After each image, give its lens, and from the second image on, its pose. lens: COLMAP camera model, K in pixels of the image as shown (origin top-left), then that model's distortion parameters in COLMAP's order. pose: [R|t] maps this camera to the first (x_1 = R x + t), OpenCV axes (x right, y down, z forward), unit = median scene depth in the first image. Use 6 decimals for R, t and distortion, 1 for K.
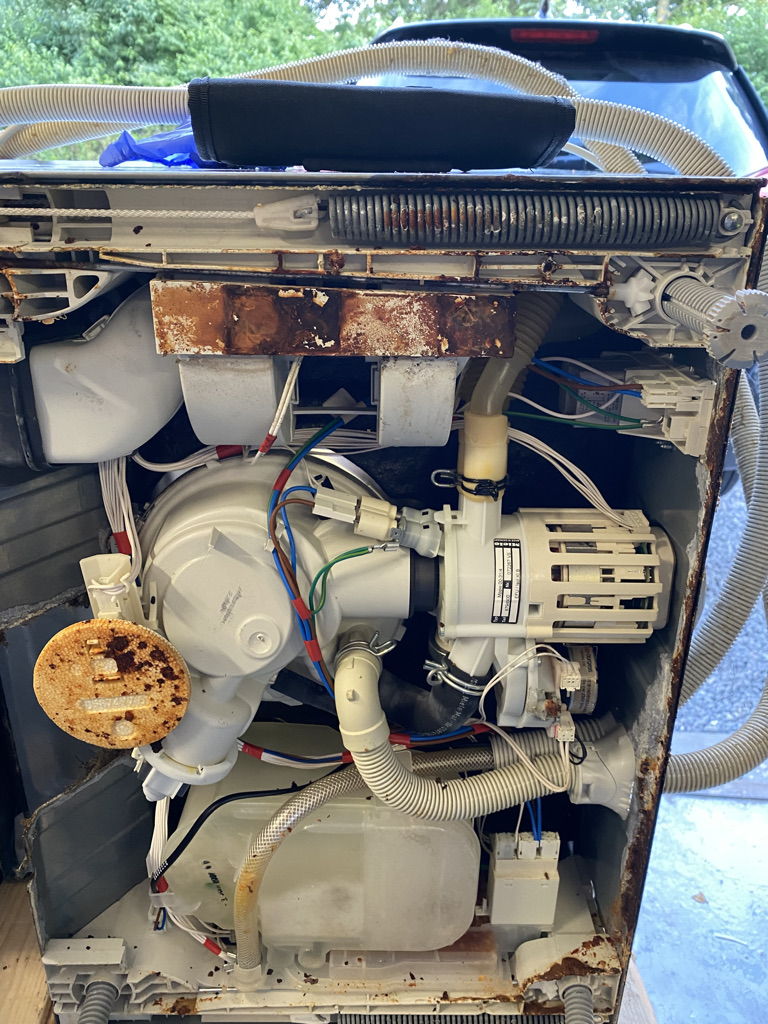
lens RADIAL K [[781.8, 0, 383.4], [0, 781.8, 515.3], [0, 0, 1]] dist [-0.006176, 0.000060]
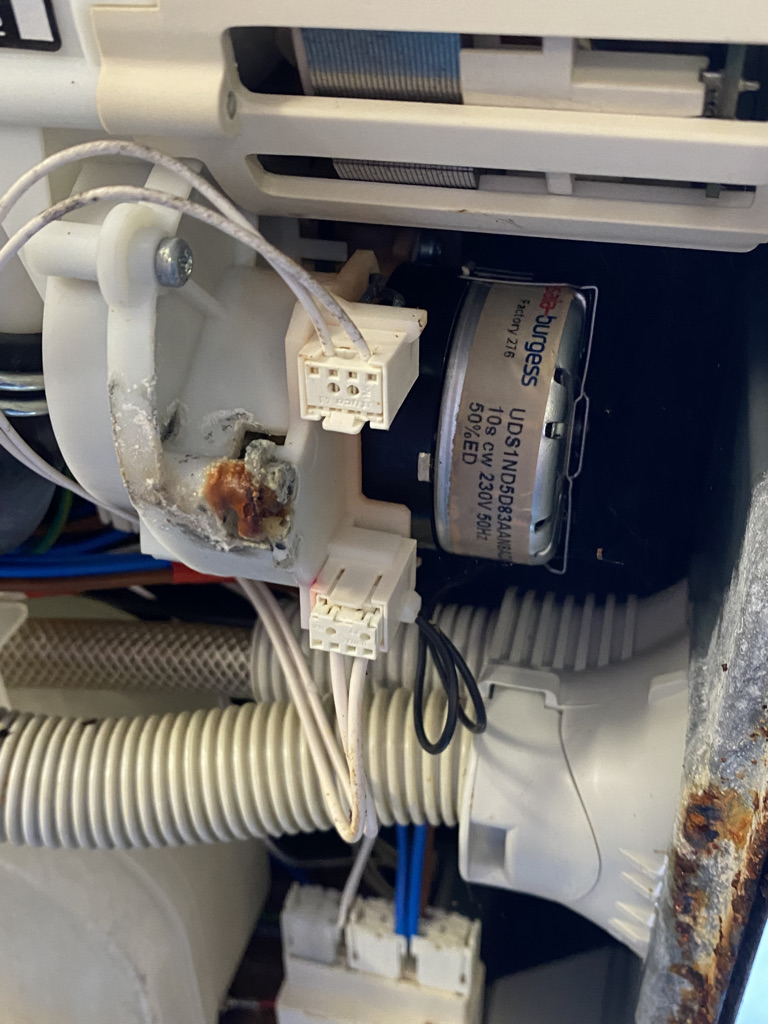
lens RADIAL K [[1069.3, 0, 384.2], [0, 1069.3, 510.1], [0, 0, 1]] dist [-0.019915, 0.000000]
pose [[0.961904, 0.136108, -0.237096, 0.298754], [-0.086849, 0.974467, 0.207056, 0.172897], [0.259224, -0.178576, 0.949165, 0.678537]]
